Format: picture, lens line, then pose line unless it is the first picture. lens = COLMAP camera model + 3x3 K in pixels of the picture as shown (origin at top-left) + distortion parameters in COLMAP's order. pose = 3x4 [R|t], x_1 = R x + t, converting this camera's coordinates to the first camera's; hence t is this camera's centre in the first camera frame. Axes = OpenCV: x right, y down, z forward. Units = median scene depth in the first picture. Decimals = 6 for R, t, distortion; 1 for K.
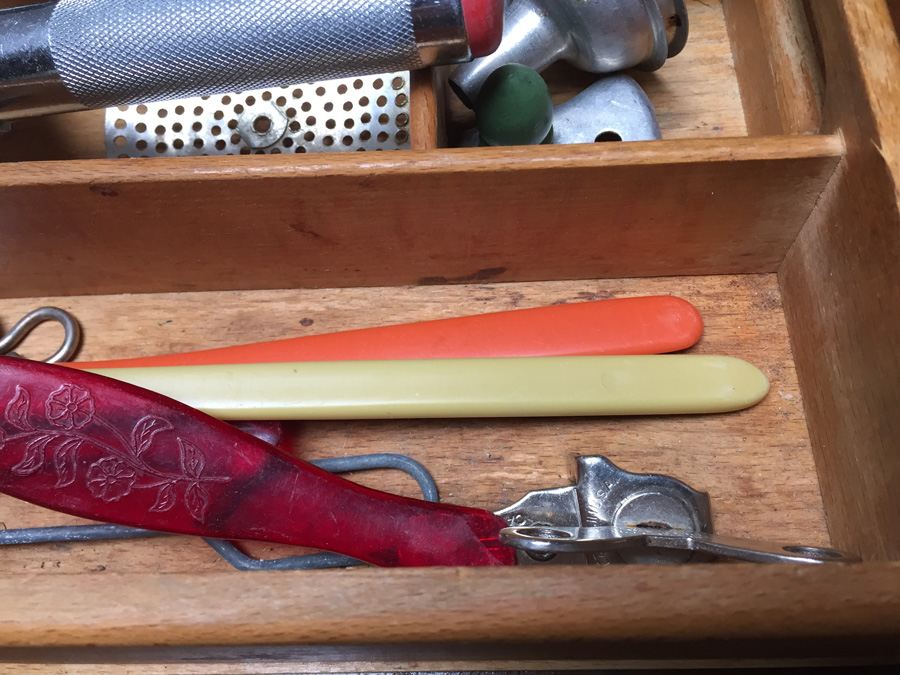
lens RADIAL K [[783.6, 0, 449.6], [0, 783.6, 335.3], [0, 0, 1]] dist [0.059217, -0.072313]
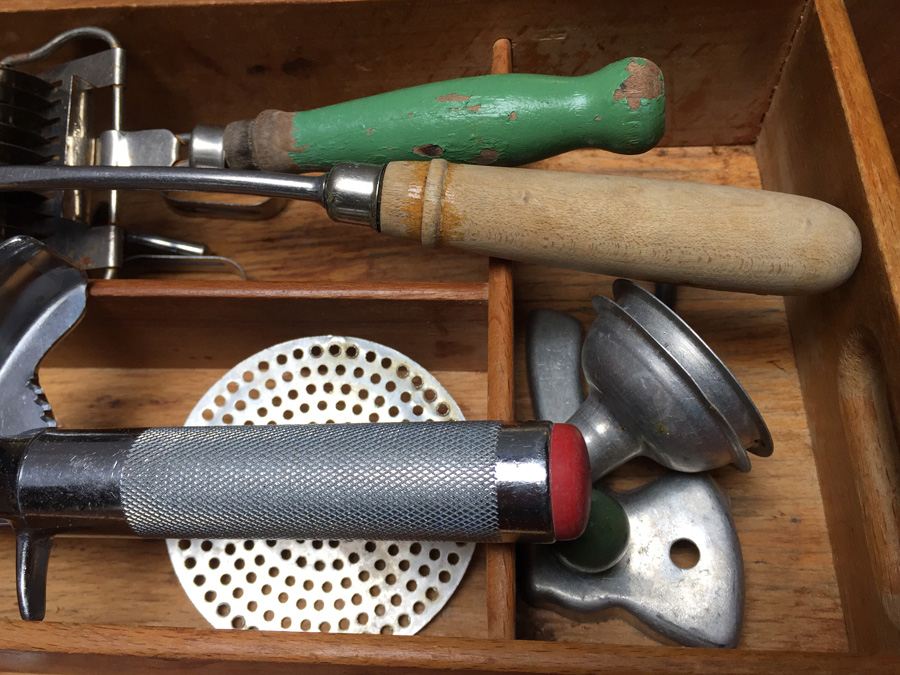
lens RADIAL K [[783.6, 0, 449.6], [0, 783.6, 337.8], [0, 0, 1]] dist [0.059217, -0.072313]
pose [[0.998966, 0.041759, -0.018001, -0.072062], [-0.042668, 0.997657, -0.053483, -0.410998], [0.015726, 0.054195, 0.998407, 0.021825]]
